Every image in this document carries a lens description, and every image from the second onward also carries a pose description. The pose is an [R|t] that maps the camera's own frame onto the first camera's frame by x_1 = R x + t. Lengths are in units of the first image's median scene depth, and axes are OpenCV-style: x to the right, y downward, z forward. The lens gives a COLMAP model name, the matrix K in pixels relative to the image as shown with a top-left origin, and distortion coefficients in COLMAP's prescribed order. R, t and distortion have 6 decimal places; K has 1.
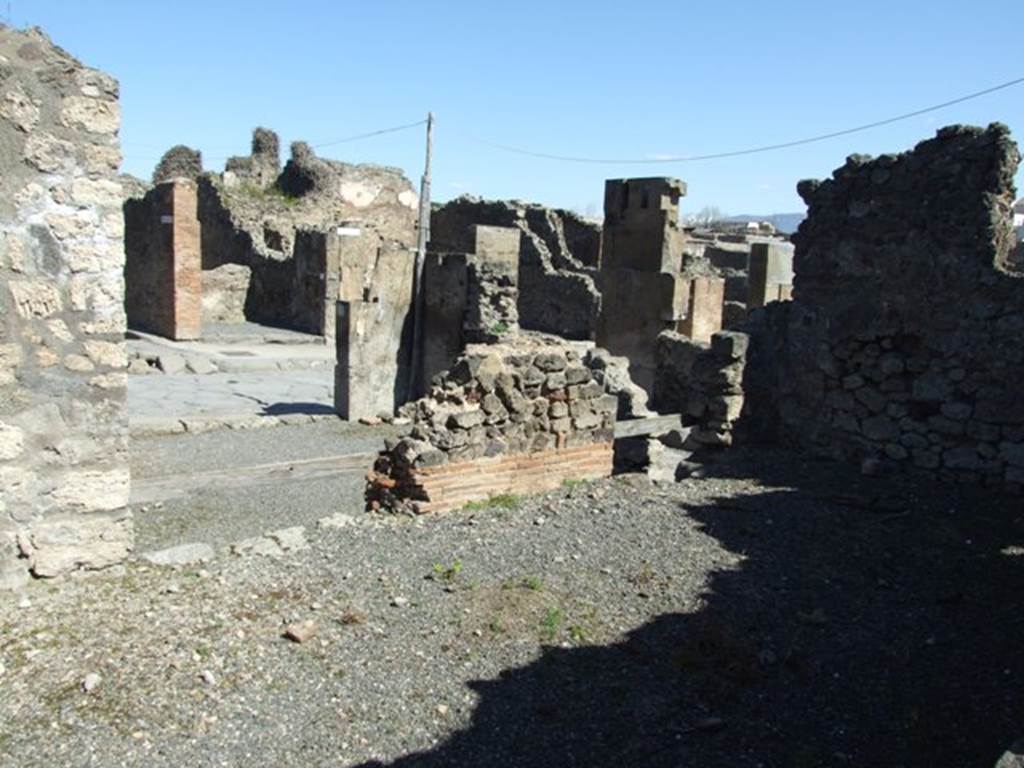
lens RADIAL K [[814.3, 0, 514.5], [0, 814.3, 370.2], [0, 0, 1]] dist [-0.062508, 0.056820]
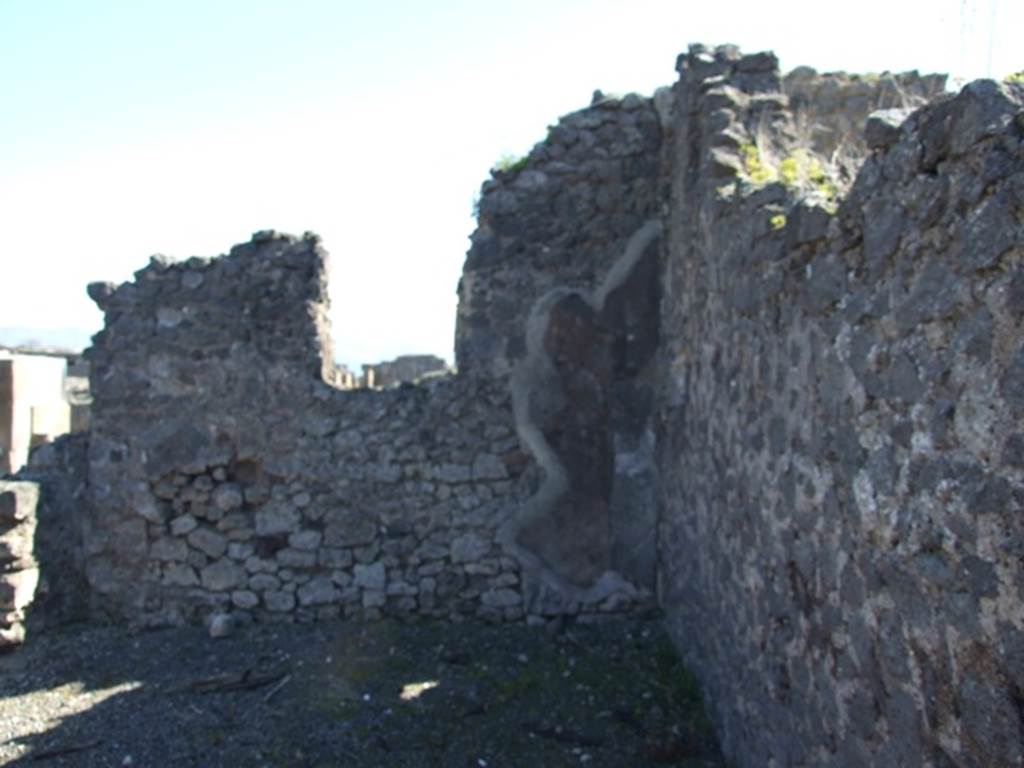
lens RADIAL K [[814.3, 0, 514.5], [0, 814.3, 370.2], [0, 0, 1]] dist [-0.062508, 0.056820]
pose [[0.634254, -0.027847, 0.772623, 0.003925], [0.132326, 0.988515, -0.072999, -0.038283], [-0.761716, 0.148538, 0.630654, 0.211229]]
